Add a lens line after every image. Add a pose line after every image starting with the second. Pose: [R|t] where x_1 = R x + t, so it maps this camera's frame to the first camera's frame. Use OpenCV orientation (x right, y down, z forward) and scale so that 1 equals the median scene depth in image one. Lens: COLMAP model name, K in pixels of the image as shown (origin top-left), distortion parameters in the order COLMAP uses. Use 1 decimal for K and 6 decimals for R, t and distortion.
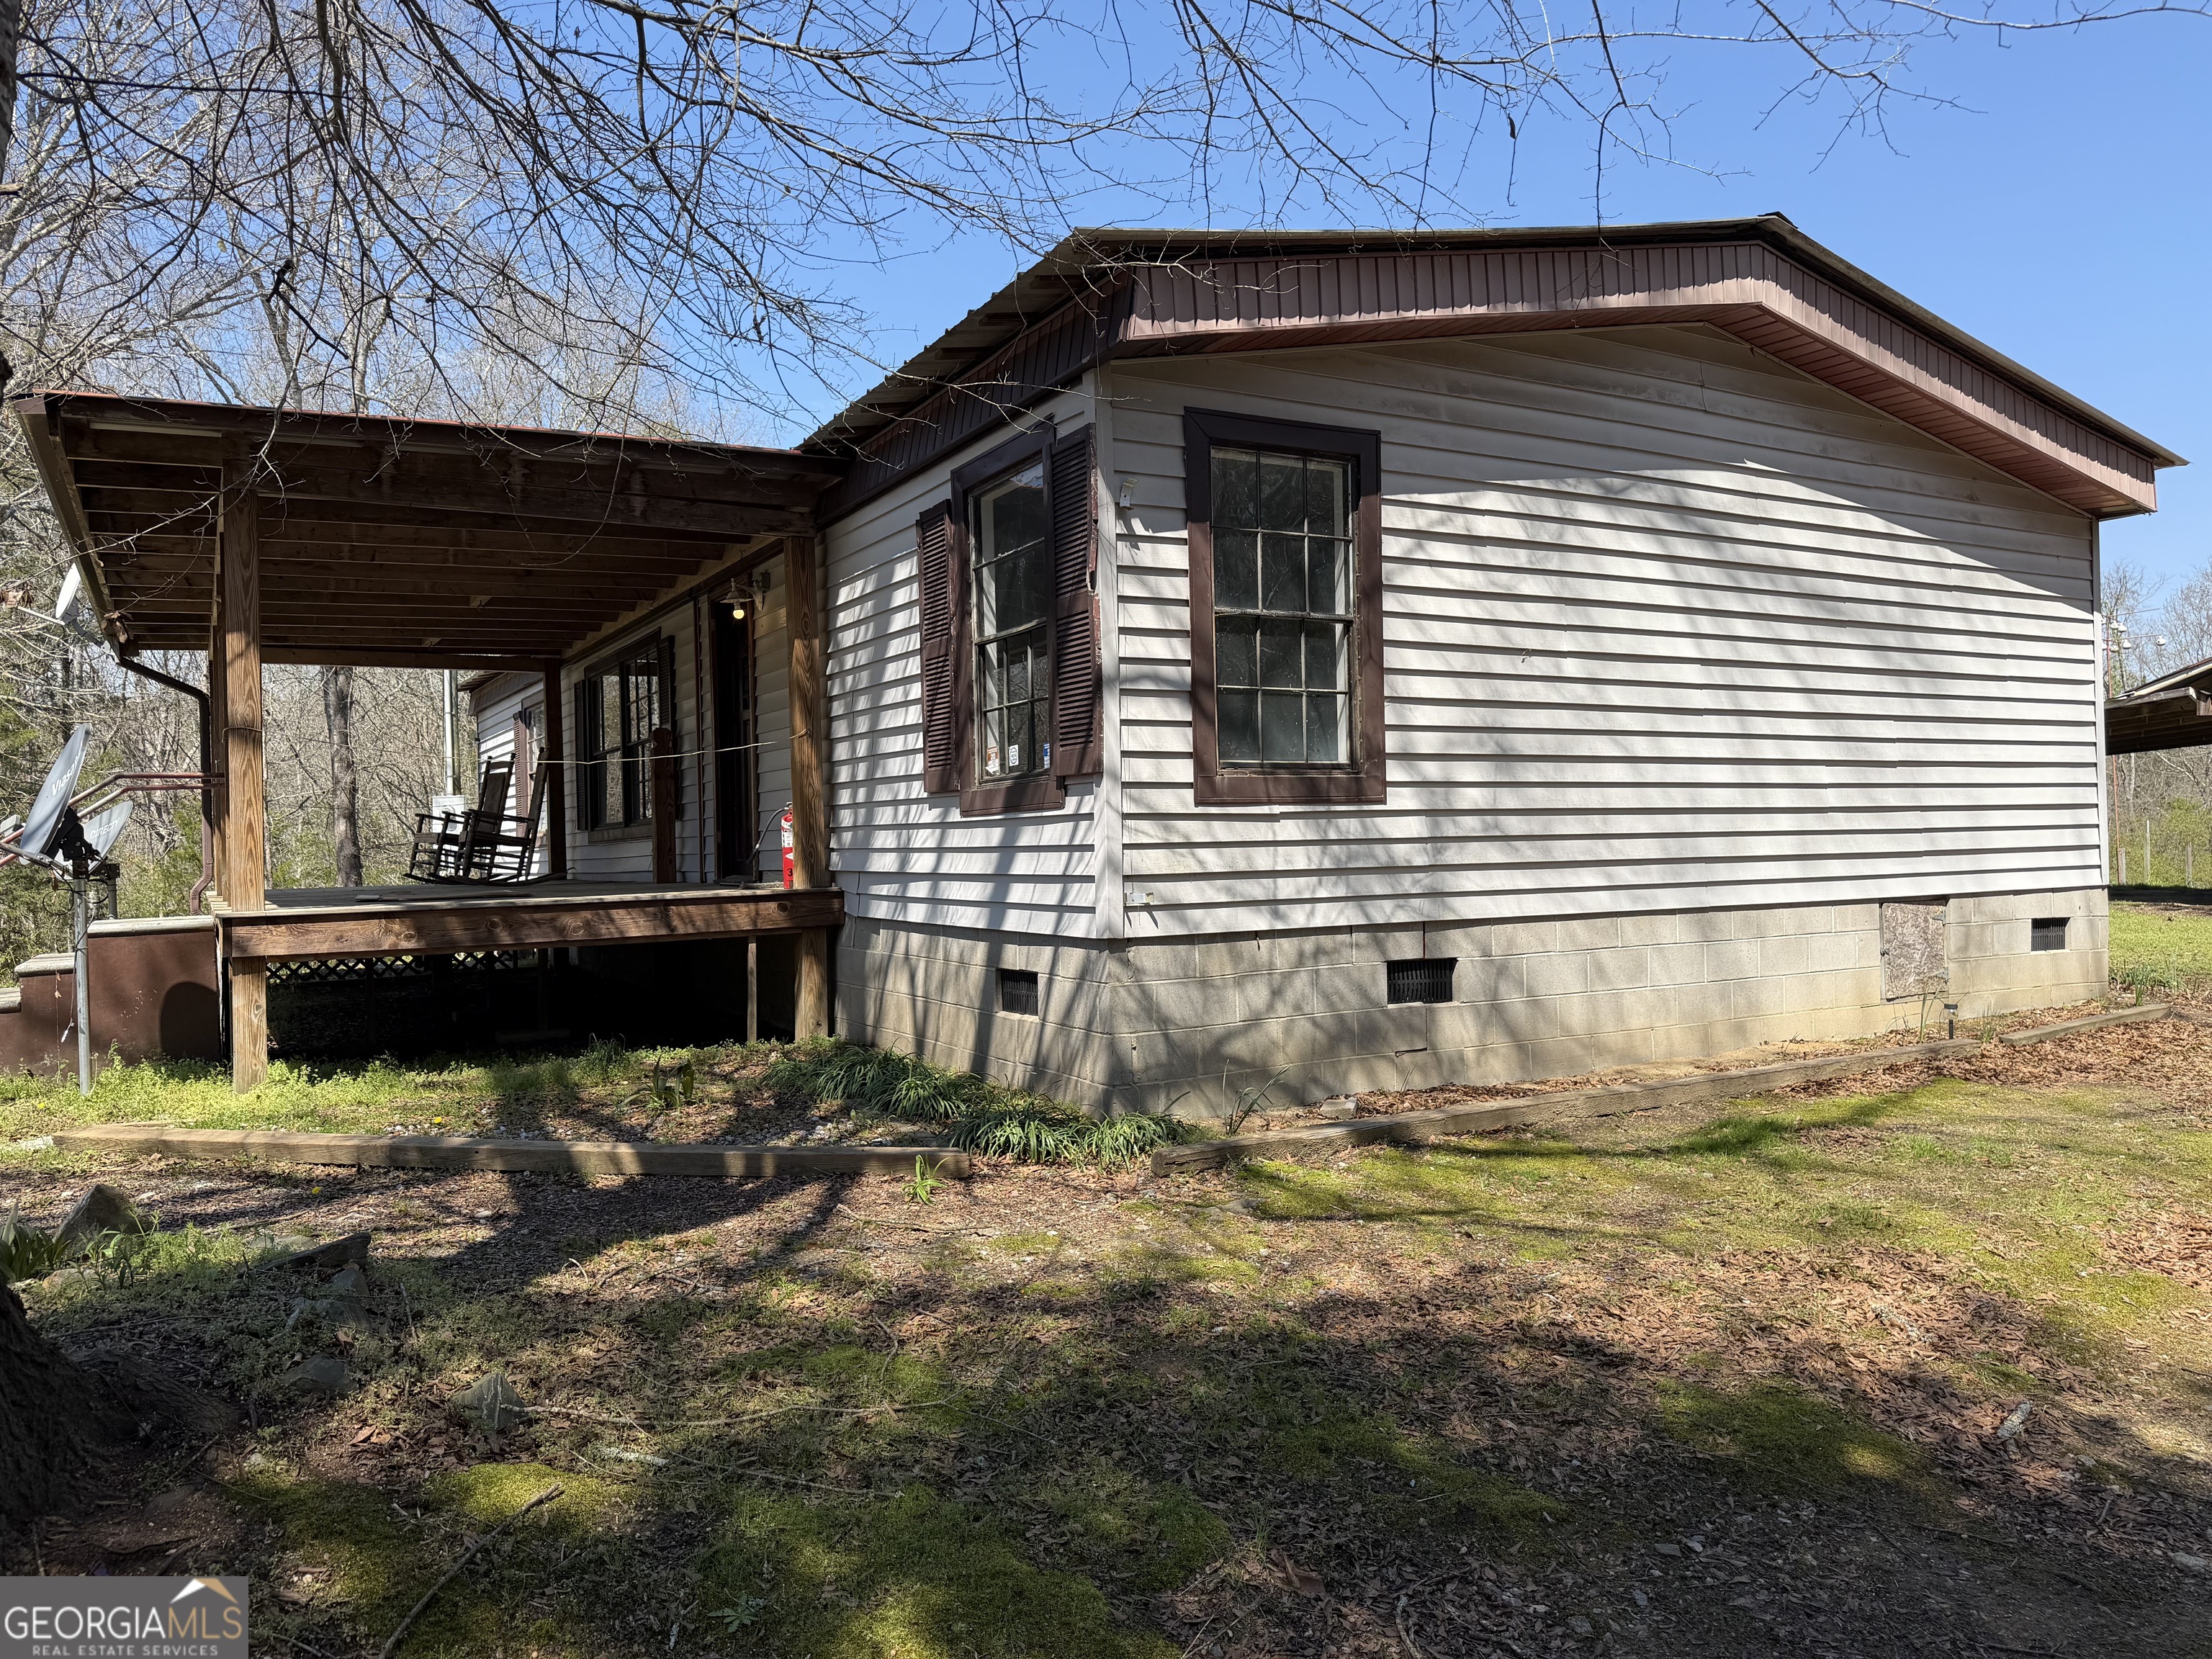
lens RADIAL K [[1558.7, 0, 1103.2], [0, 1558.7, 829.7], [0, 0, 1]] dist [0.054664, -0.068035]
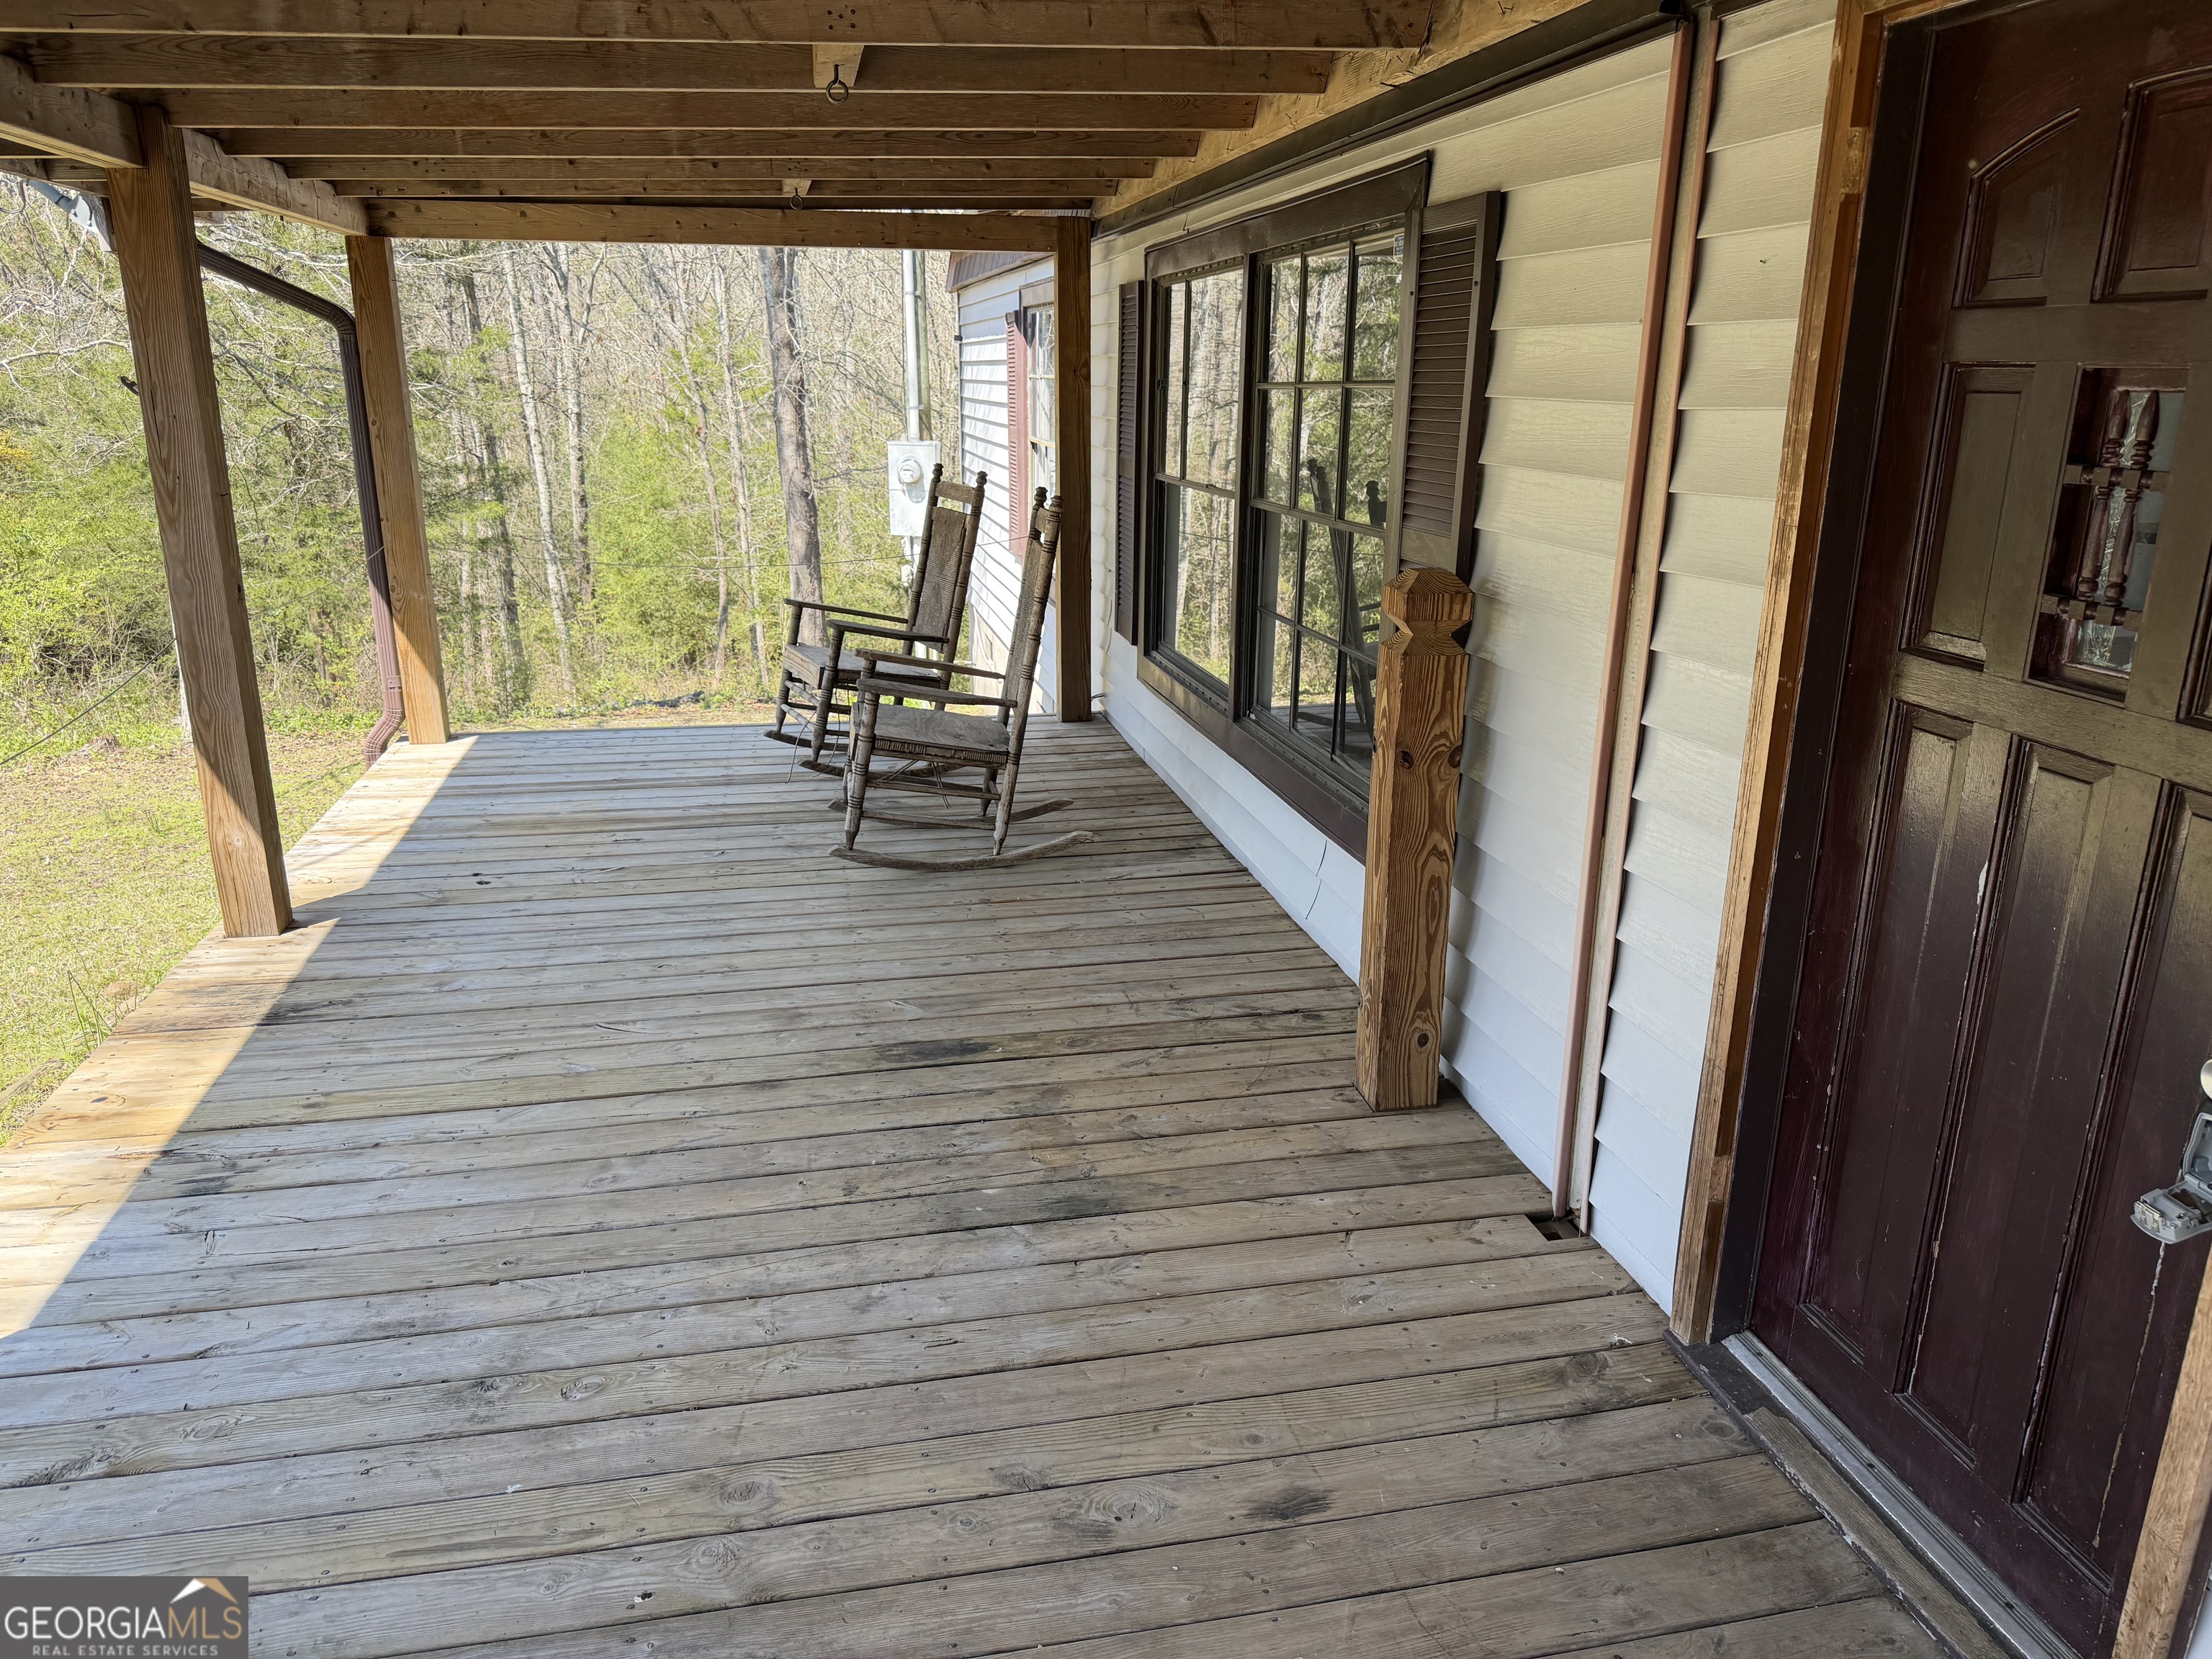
lens RADIAL K [[1558.7, 0, 1103.2], [0, 1558.7, 829.7], [0, 0, 1]] dist [0.054664, -0.068035]
pose [[0.949146, 0.111647, -0.294374, -0.199272], [-0.020111, 0.954601, 0.297208, -0.078374], [0.314192, -0.276174, 0.908301, 0.568502]]
